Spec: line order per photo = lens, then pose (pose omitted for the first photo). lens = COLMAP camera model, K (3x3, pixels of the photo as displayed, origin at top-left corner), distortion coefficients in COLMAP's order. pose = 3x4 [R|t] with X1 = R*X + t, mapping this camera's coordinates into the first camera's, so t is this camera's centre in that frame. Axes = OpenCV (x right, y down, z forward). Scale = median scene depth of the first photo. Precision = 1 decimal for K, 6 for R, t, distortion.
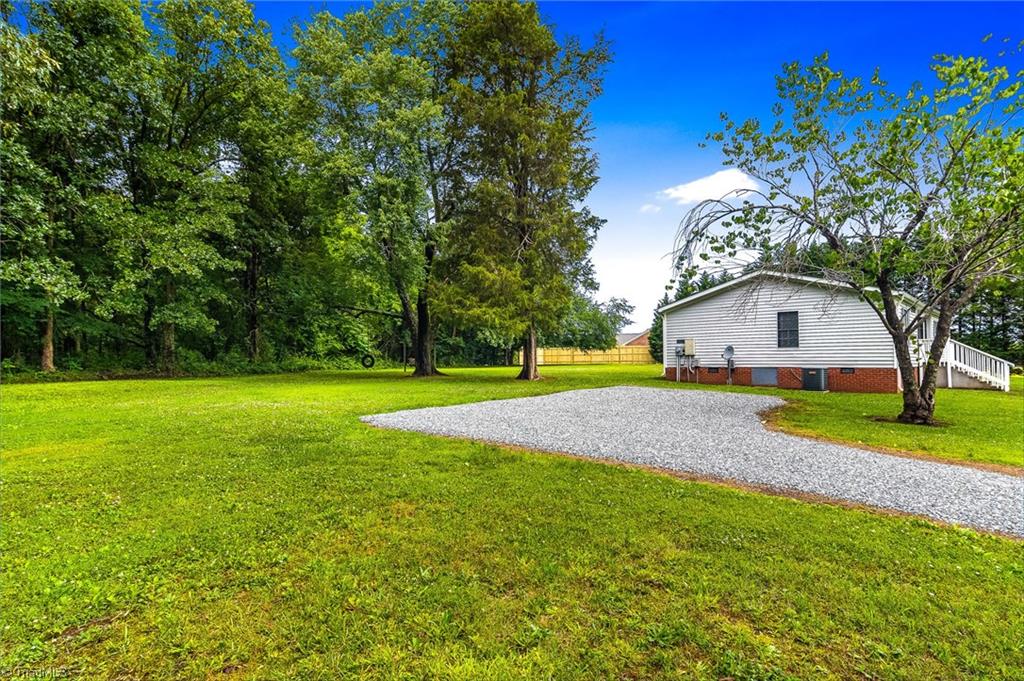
lens RADIAL K [[569.1, 0, 514.6], [0, 569.1, 342.1], [0, 0, 1]] dist [-0.011228, -0.002018]
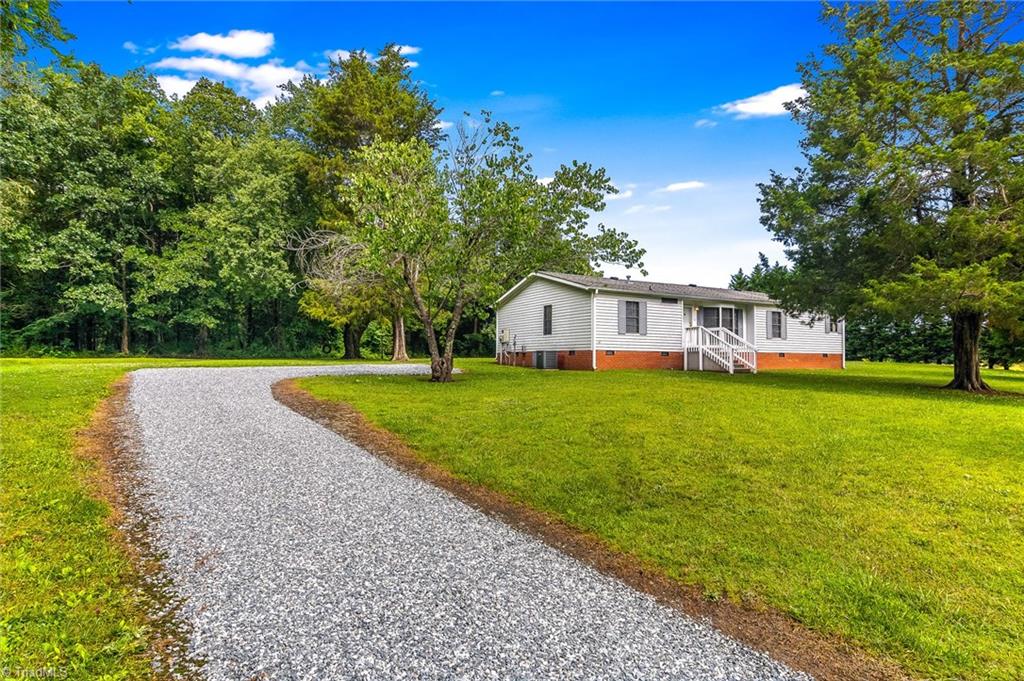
lens RADIAL K [[569.1, 0, 514.6], [0, 569.1, 342.1], [0, 0, 1]] dist [-0.011228, -0.002018]
pose [[0.936902, -0.002627, -0.349583, 0.818072], [0.001768, 0.999995, -0.002776, 0.027946], [0.349588, 0.001983, 0.936901, -0.143662]]
